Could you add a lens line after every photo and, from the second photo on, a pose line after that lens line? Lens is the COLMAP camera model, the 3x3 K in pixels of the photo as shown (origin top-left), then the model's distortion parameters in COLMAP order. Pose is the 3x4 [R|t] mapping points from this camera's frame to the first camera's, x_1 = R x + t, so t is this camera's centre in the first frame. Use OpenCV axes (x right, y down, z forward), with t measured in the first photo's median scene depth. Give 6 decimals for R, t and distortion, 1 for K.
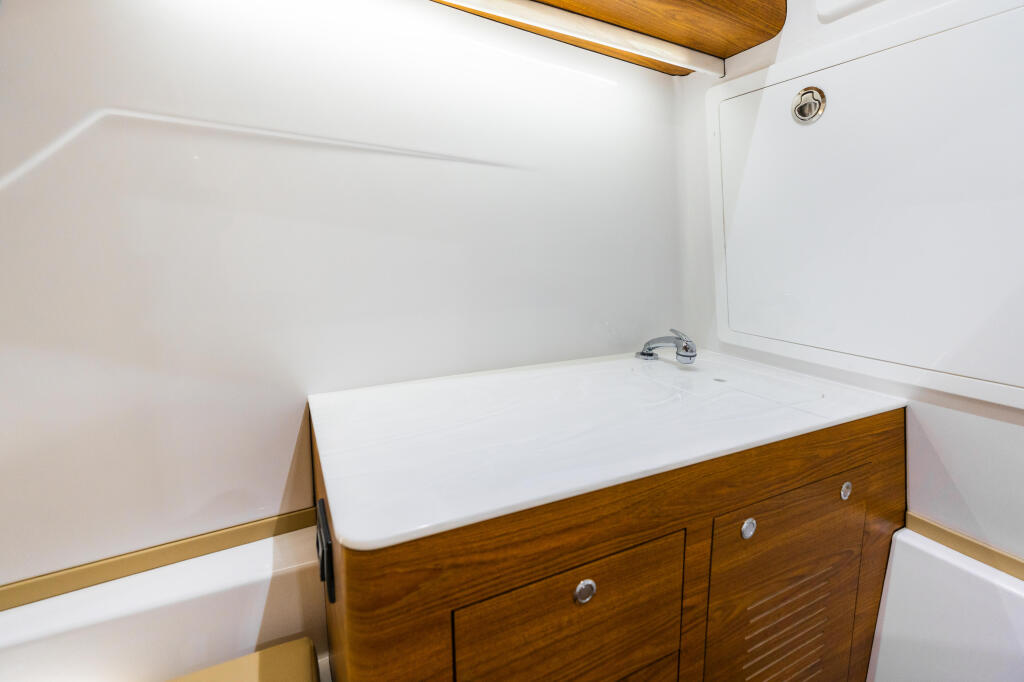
lens RADIAL K [[459.0, 0, 512.5], [0, 459.0, 340.1], [0, 0, 1]] dist [-0.010458, 0.001449]
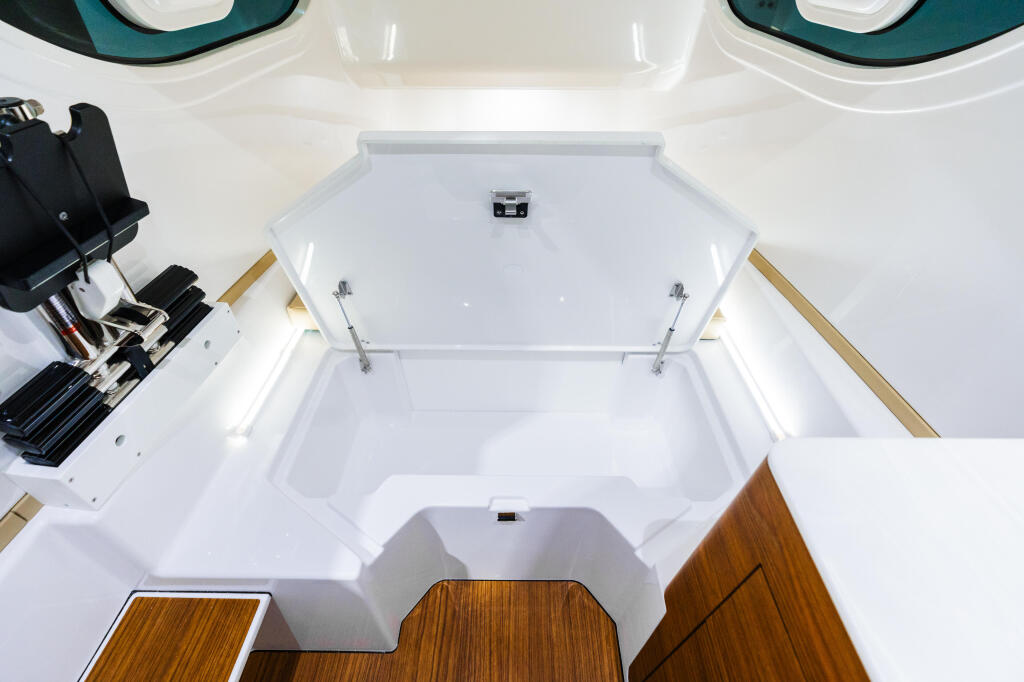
lens RADIAL K [[456.2, 0, 510.6], [0, 456.2, 340.1], [0, 0, 1]] dist [-0.005583, 0.000754]
pose [[-0.460062, 0.571269, -0.679702, 0.373722], [-0.182694, 0.688240, 0.702103, -0.286280], [0.868888, 0.447188, -0.212266, 0.288805]]
